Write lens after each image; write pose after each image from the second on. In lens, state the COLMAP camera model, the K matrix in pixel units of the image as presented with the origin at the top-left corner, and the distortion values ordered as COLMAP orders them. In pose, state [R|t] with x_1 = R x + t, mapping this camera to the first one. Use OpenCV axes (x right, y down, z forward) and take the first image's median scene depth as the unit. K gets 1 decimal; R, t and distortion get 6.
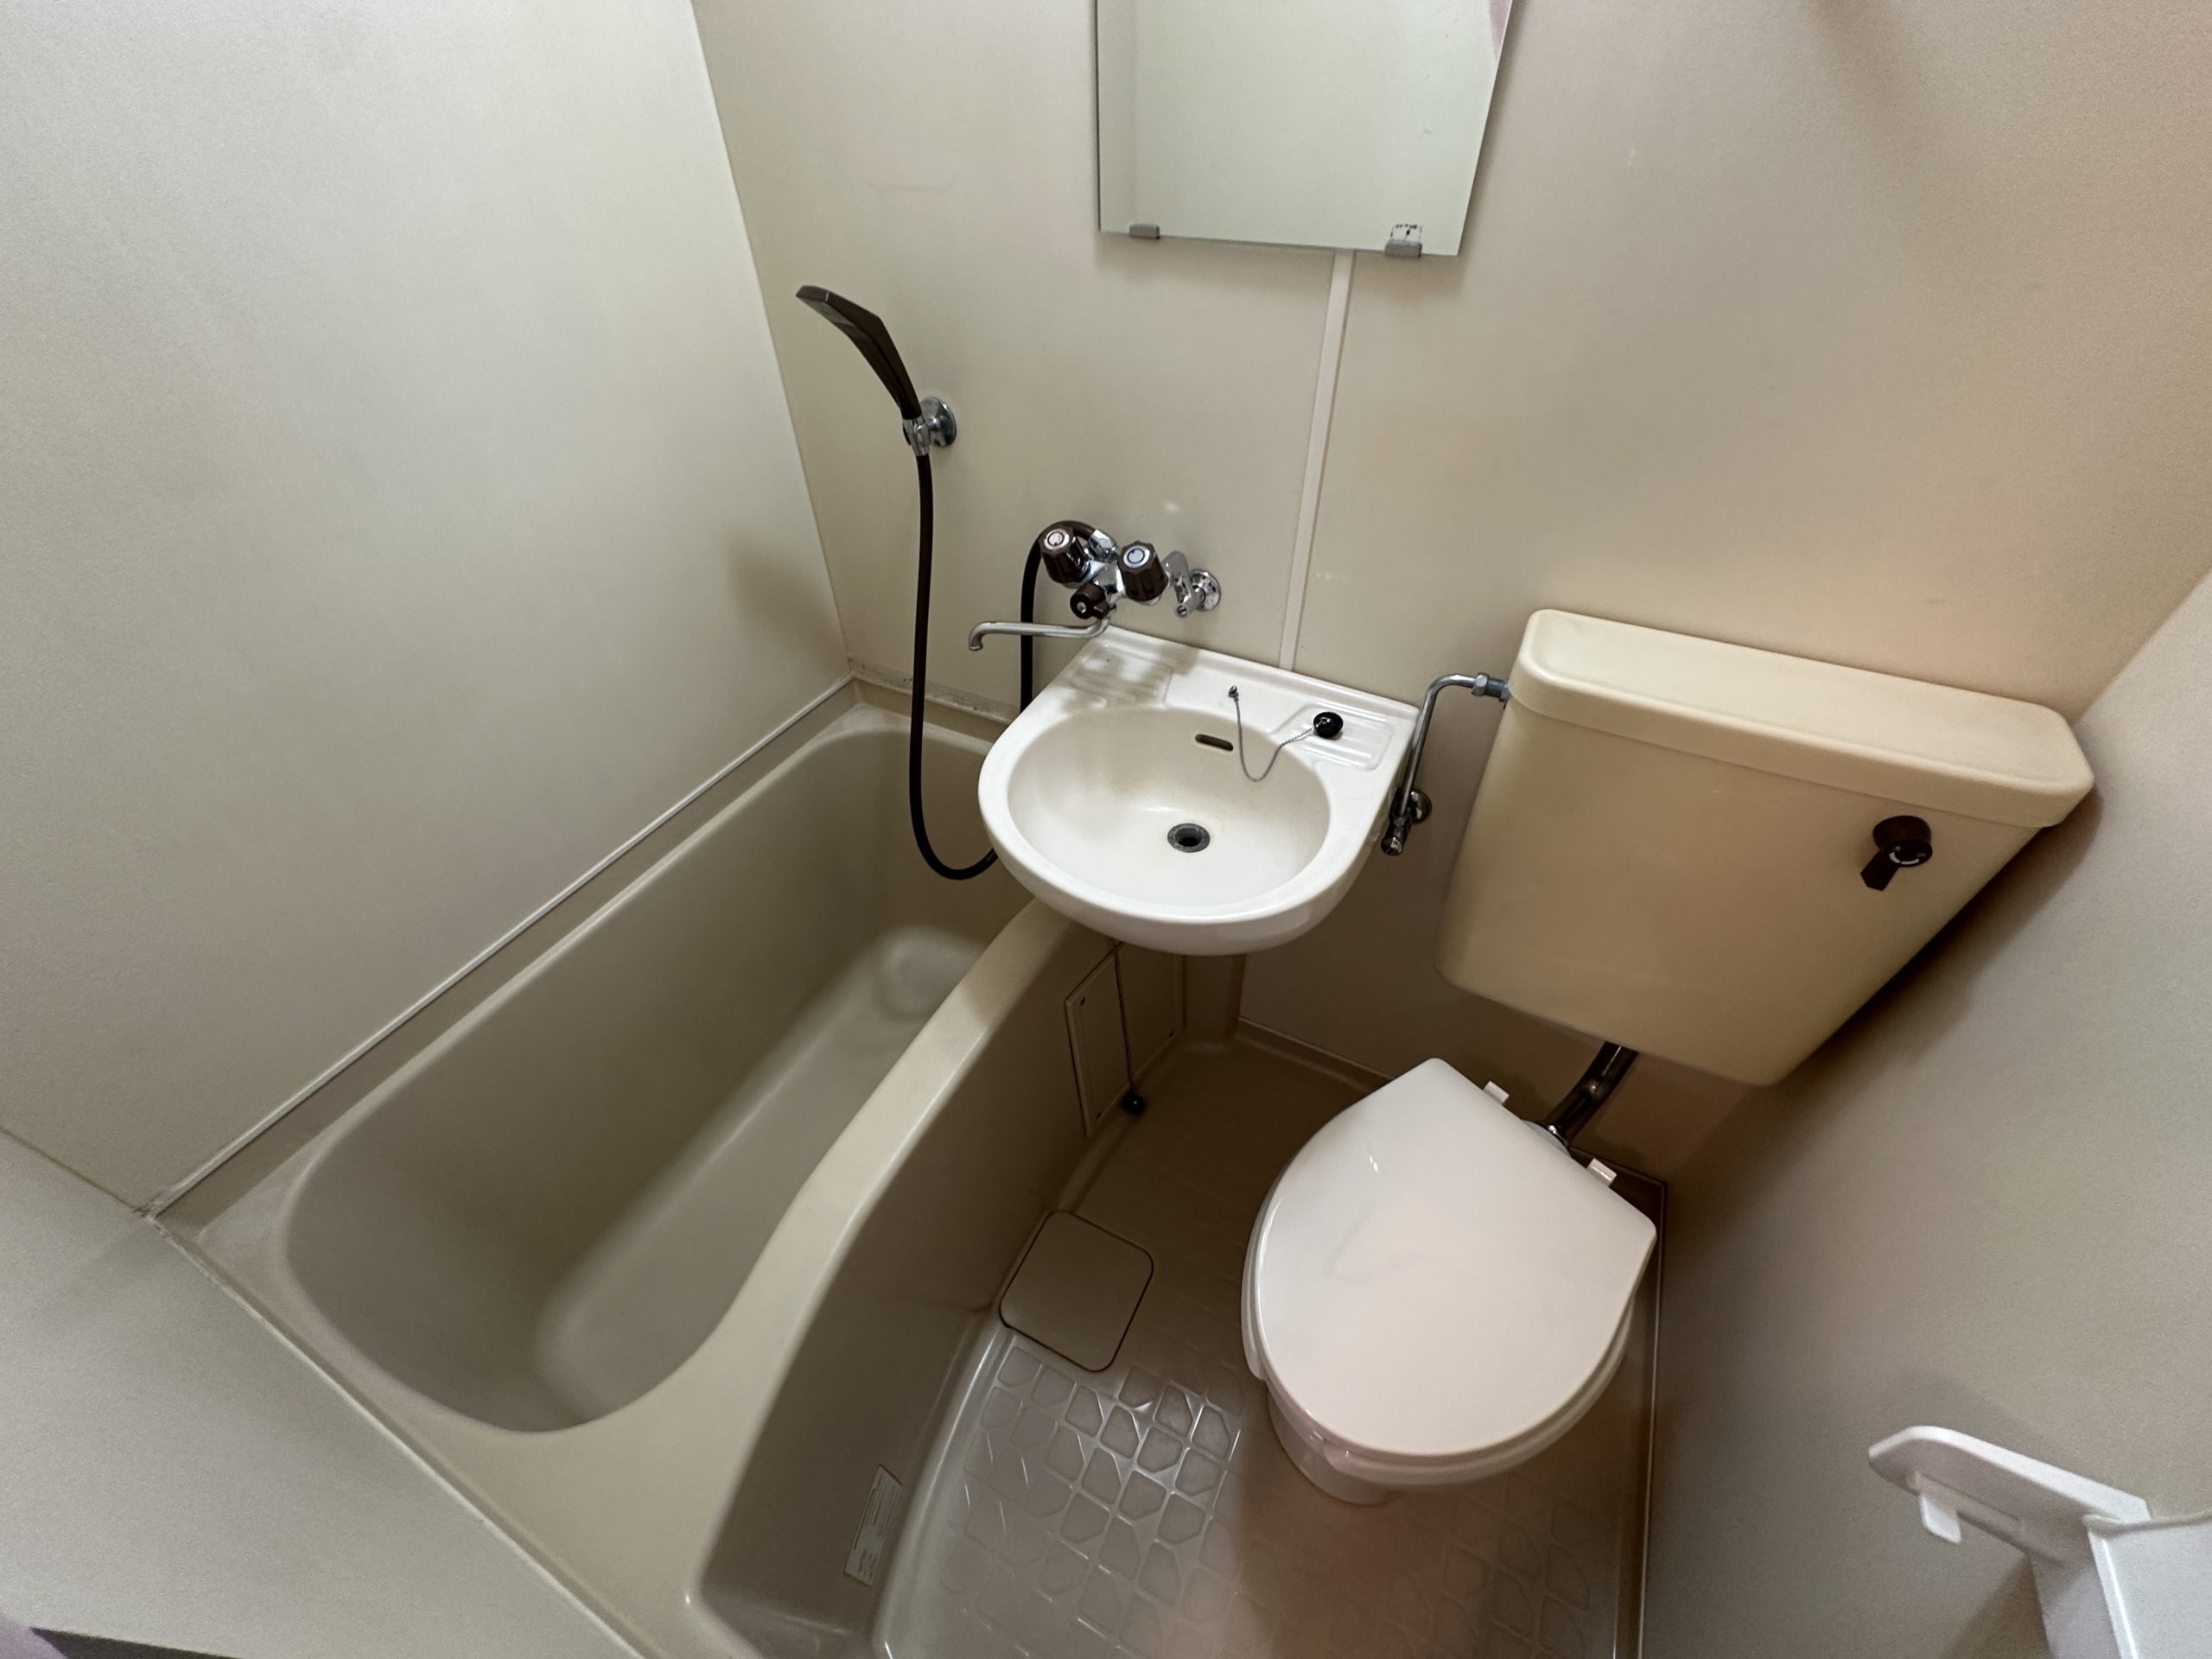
lens RADIAL K [[900.8, 0, 1094.0], [0, 900.8, 828.5], [0, 0, 1]] dist [0.000543, -0.000044]
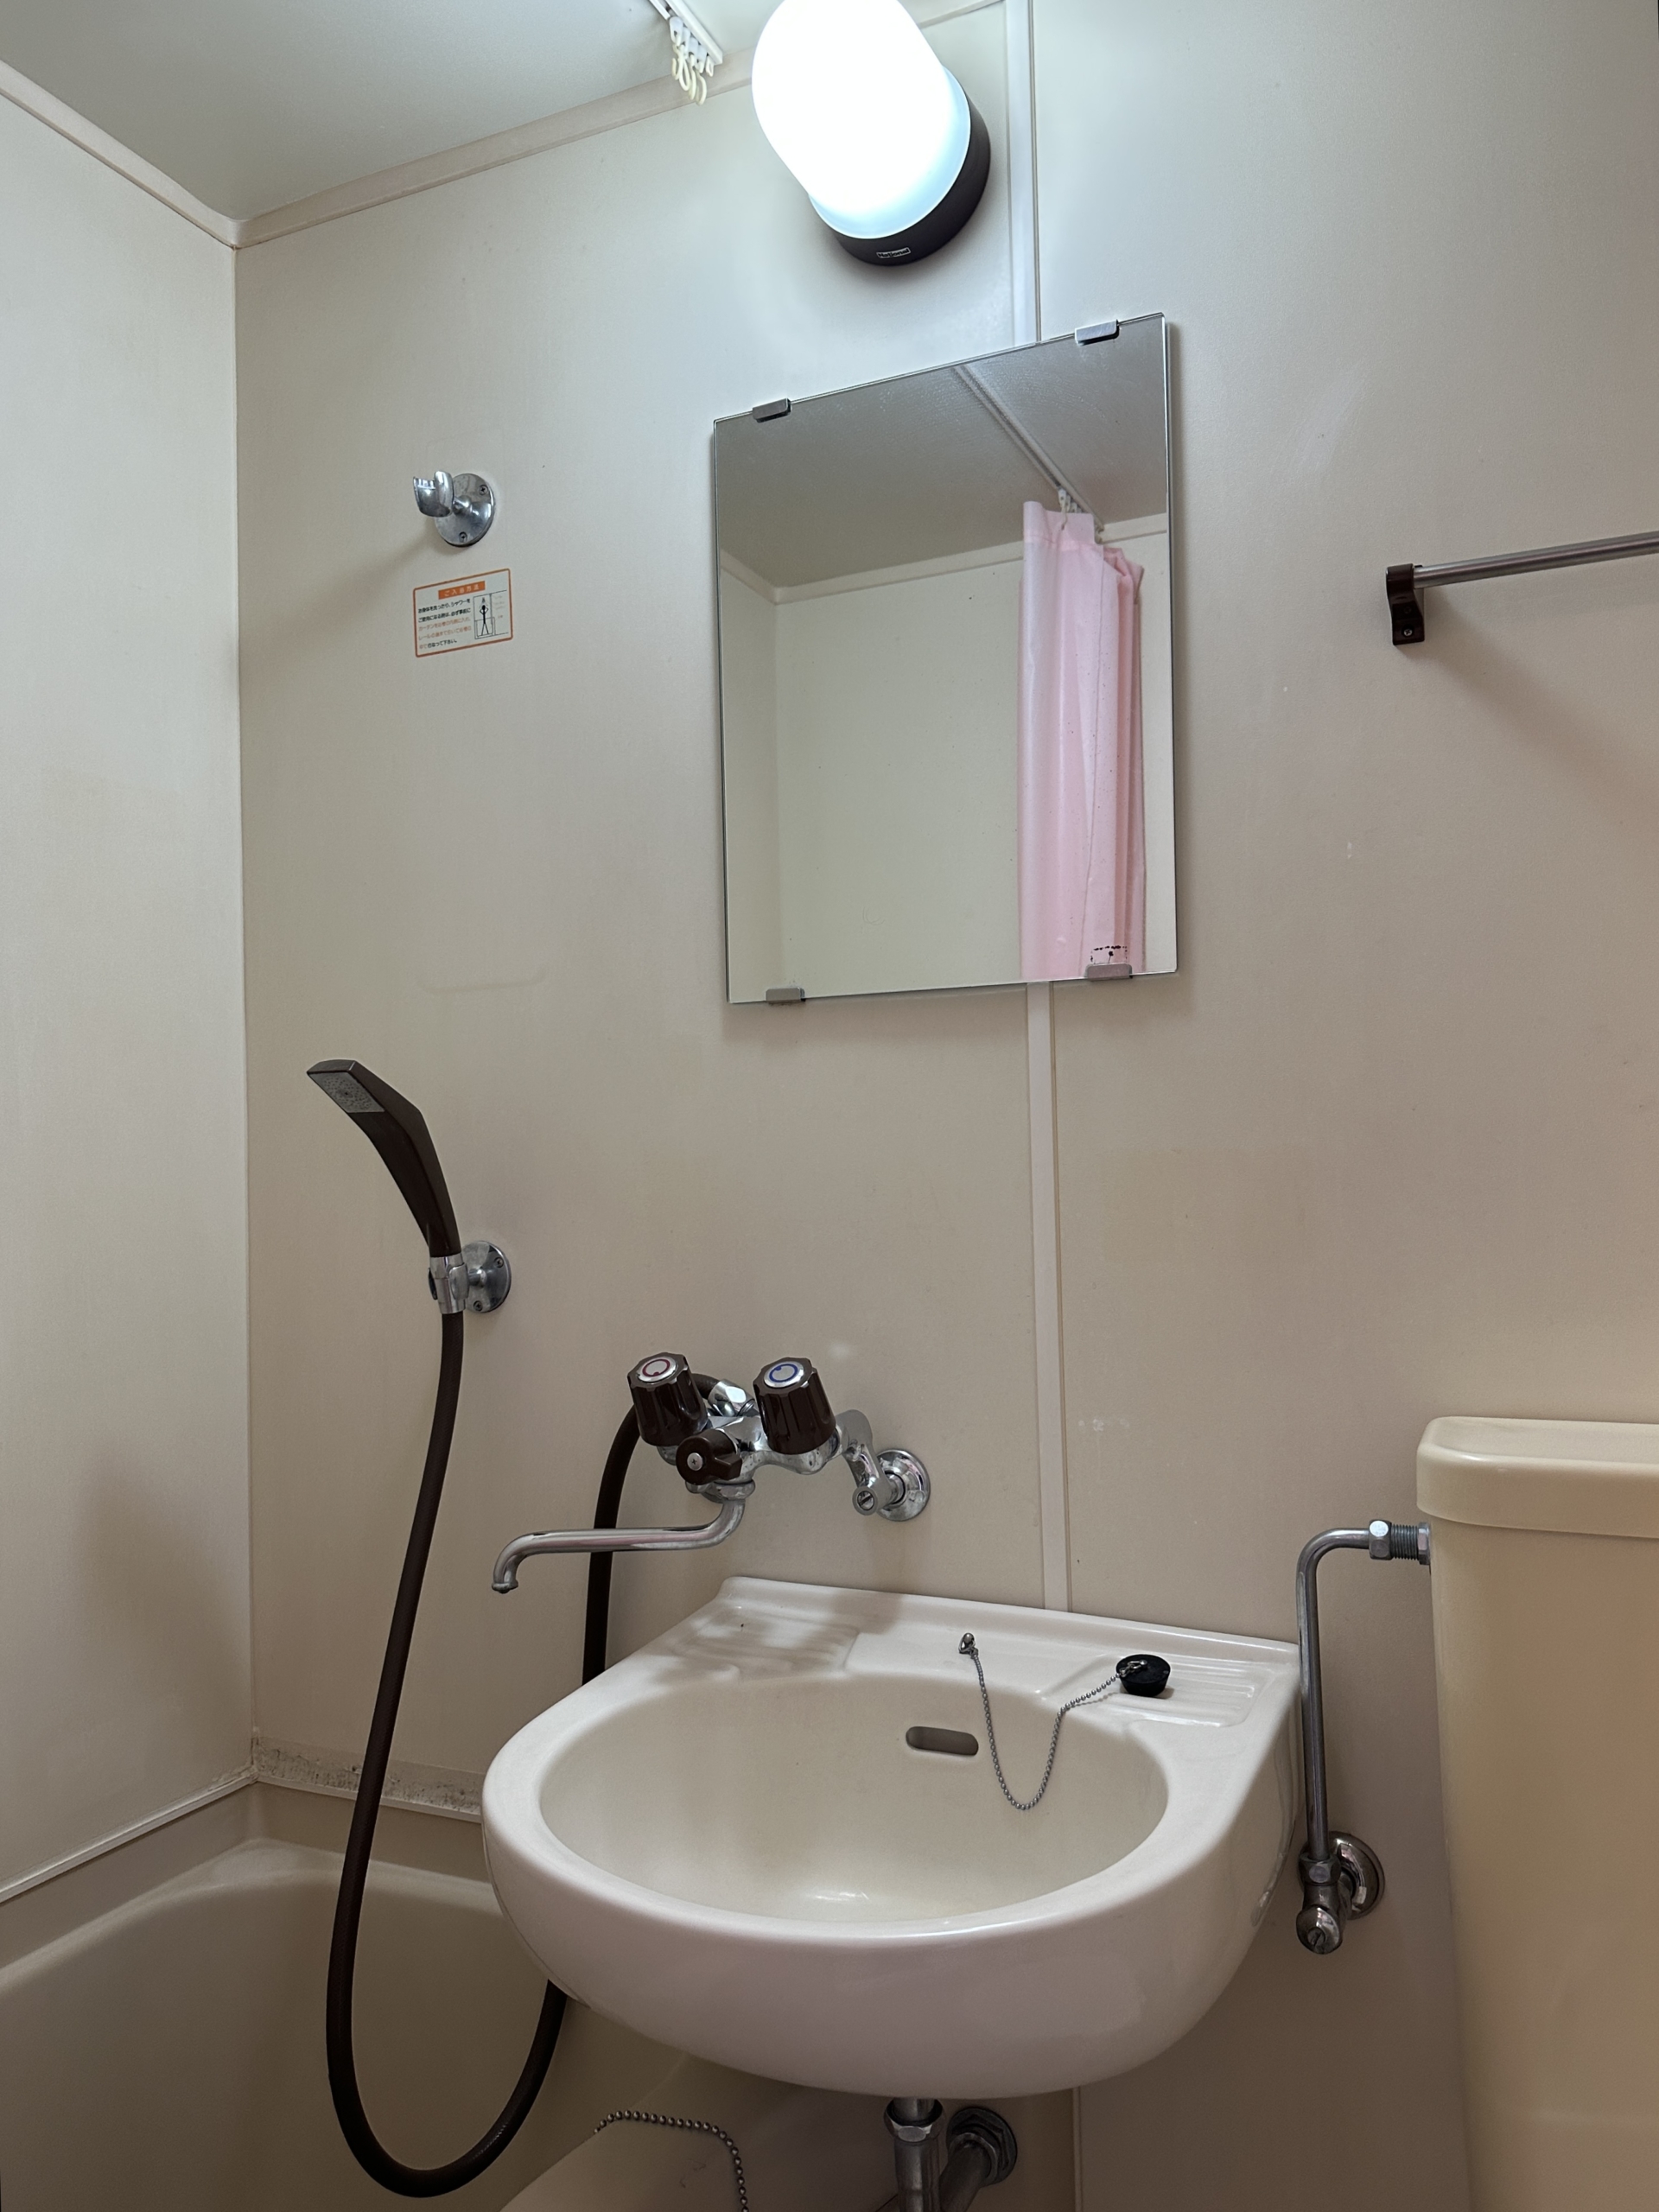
lens RADIAL K [[1588.9, 0, 829.5], [0, 1588.9, 1106.0], [0, 0, 1]] dist [0.142675, -0.233600]
pose [[0.998308, 0.000946, 0.058142, 0.012262], [0.039882, 0.716513, -0.696432, 0.298607], [-0.042318, 0.697573, 0.715263, 0.065779]]
